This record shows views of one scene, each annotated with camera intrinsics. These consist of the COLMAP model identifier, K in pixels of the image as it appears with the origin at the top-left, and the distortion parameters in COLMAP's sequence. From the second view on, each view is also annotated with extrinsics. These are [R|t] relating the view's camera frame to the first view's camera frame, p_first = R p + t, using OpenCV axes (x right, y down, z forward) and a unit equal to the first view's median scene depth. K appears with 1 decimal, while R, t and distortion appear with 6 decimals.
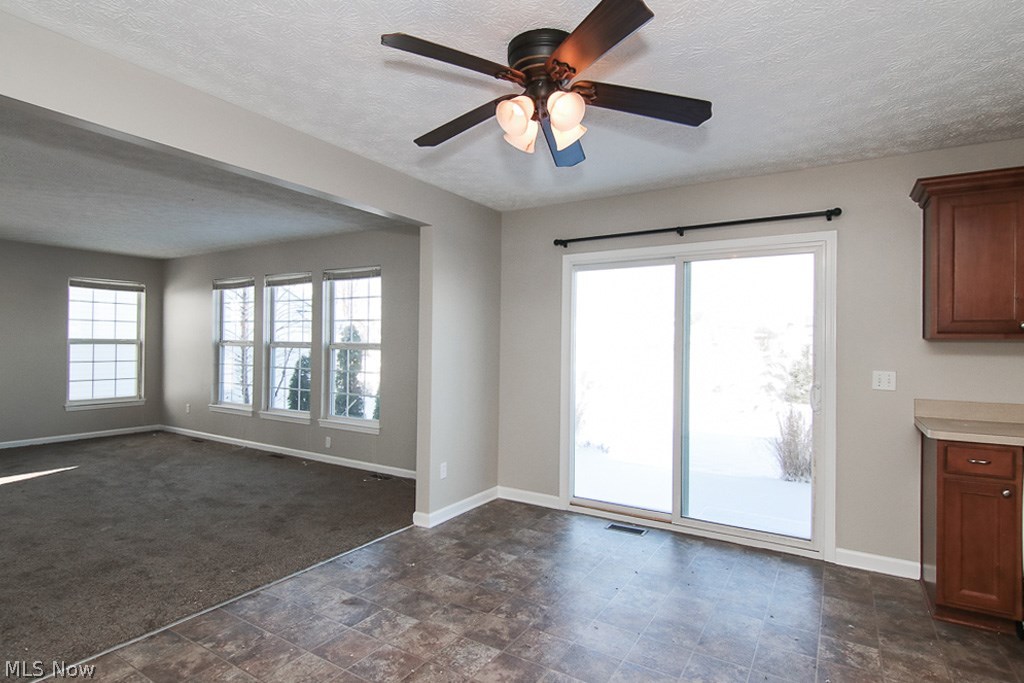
lens RADIAL K [[498.3, 0, 512.0], [0, 498.3, 341.5], [0, 0, 1]] dist [0.003658, -0.000493]
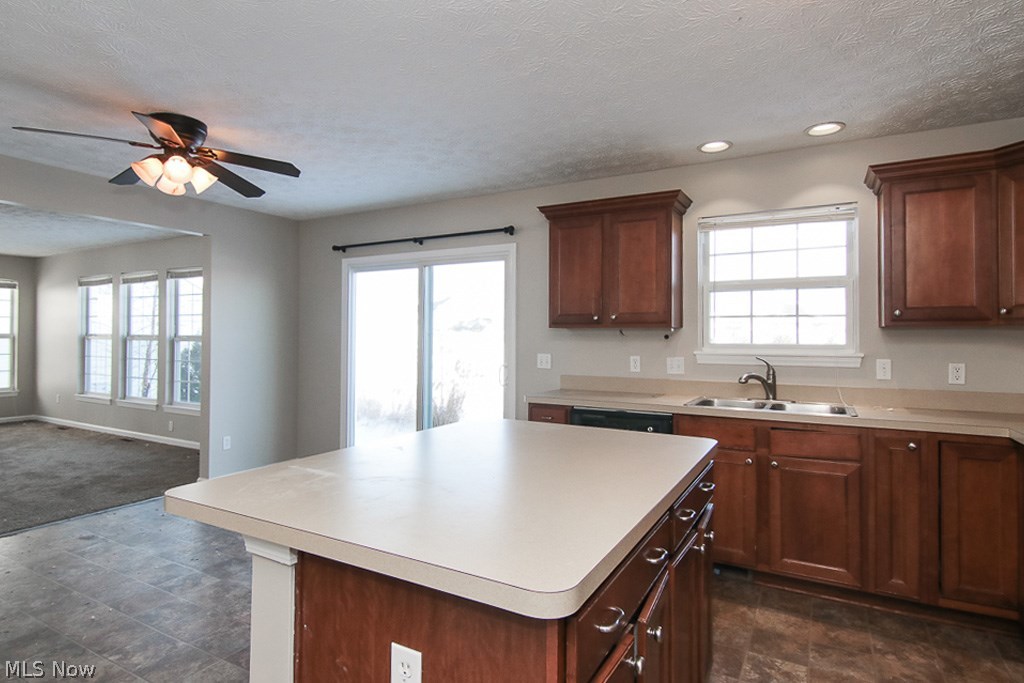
lens RADIAL K [[541.3, 0, 512.6], [0, 541.3, 333.1], [0, 0, 1]] dist [0.003322, -0.000929]
pose [[0.999695, -0.006853, 0.023705, 0.298828], [0.006881, 0.999976, -0.001093, 0.003323], [-0.023697, 0.001256, 0.999718, -0.178248]]
